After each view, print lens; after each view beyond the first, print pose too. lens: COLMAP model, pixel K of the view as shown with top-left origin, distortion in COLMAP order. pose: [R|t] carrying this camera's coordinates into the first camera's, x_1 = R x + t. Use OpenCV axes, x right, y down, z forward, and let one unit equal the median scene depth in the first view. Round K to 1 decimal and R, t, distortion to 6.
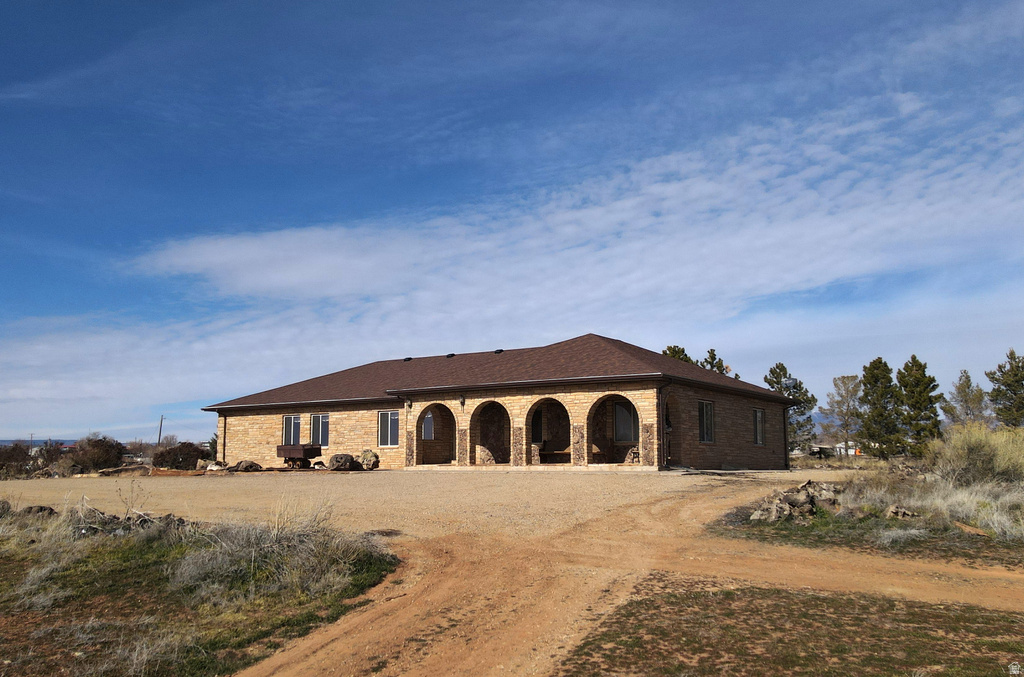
lens RADIAL K [[906.7, 0, 512.0], [0, 906.7, 338.5], [0, 0, 1]] dist [-0.000810, 0.000951]
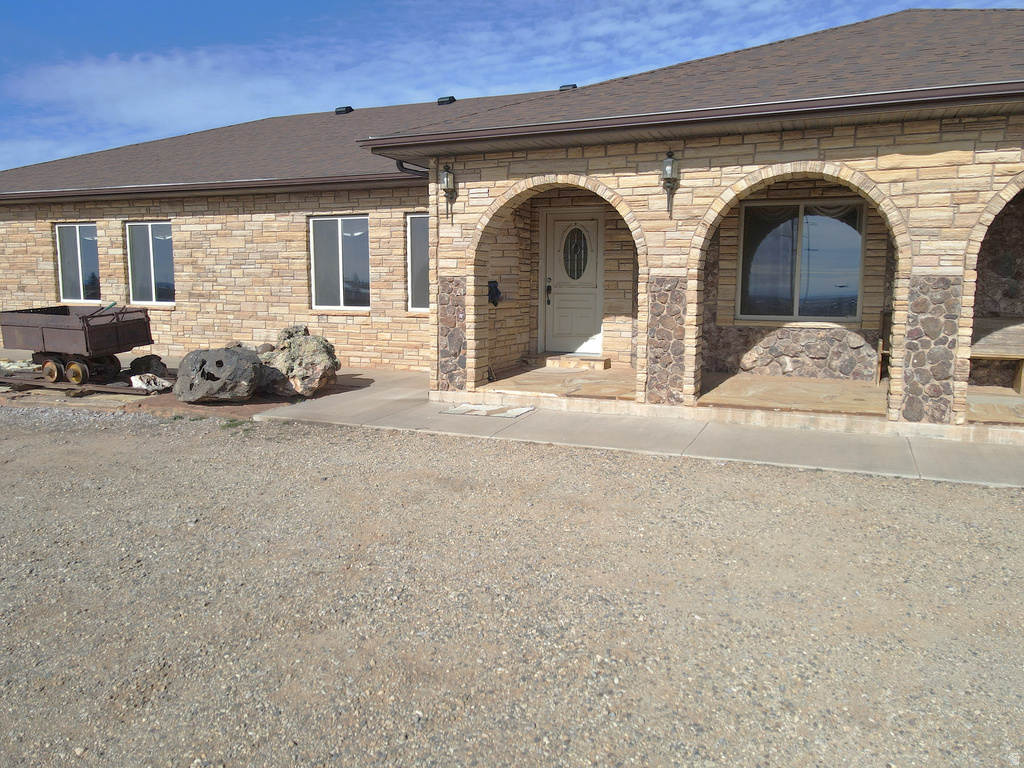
lens RADIAL K [[753.5, 0, 512.0], [0, 753.5, 384.0], [0, 0, 1]] dist [0.011870, 0.005869]
pose [[0.979108, -0.018620, 0.202486, -0.144147], [-0.036587, 0.963414, 0.265509, 0.068161], [-0.200021, -0.267370, 0.942605, 0.743429]]
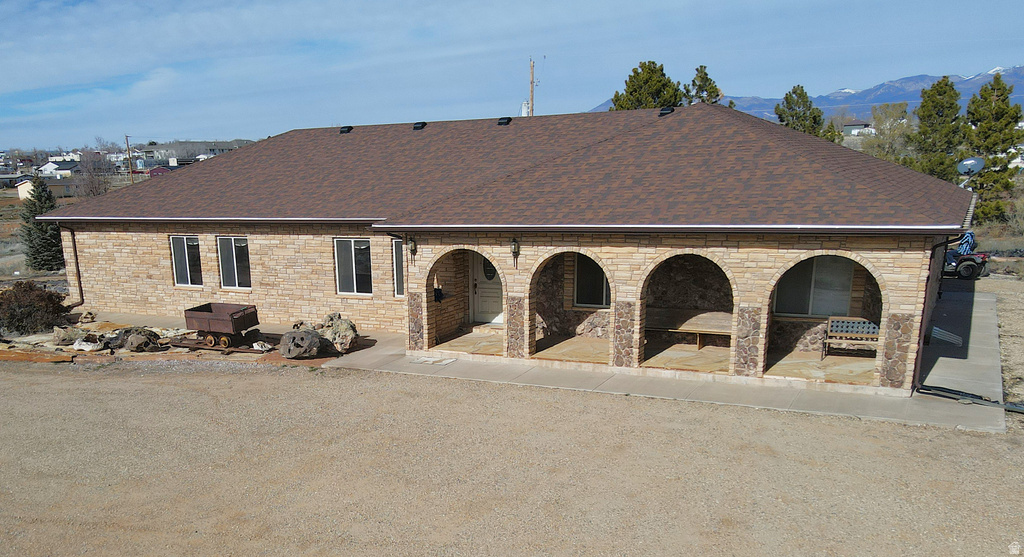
lens RADIAL K [[924.4, 0, 416.4], [0, 924.4, 456.5], [0, 0, 1]] dist [0.017346, 0.008646]
pose [[0.996163, -0.052966, 0.069671, -0.159642], [0.017563, 0.900863, 0.433747, -0.067006], [-0.085738, -0.430859, 0.898337, 0.397474]]
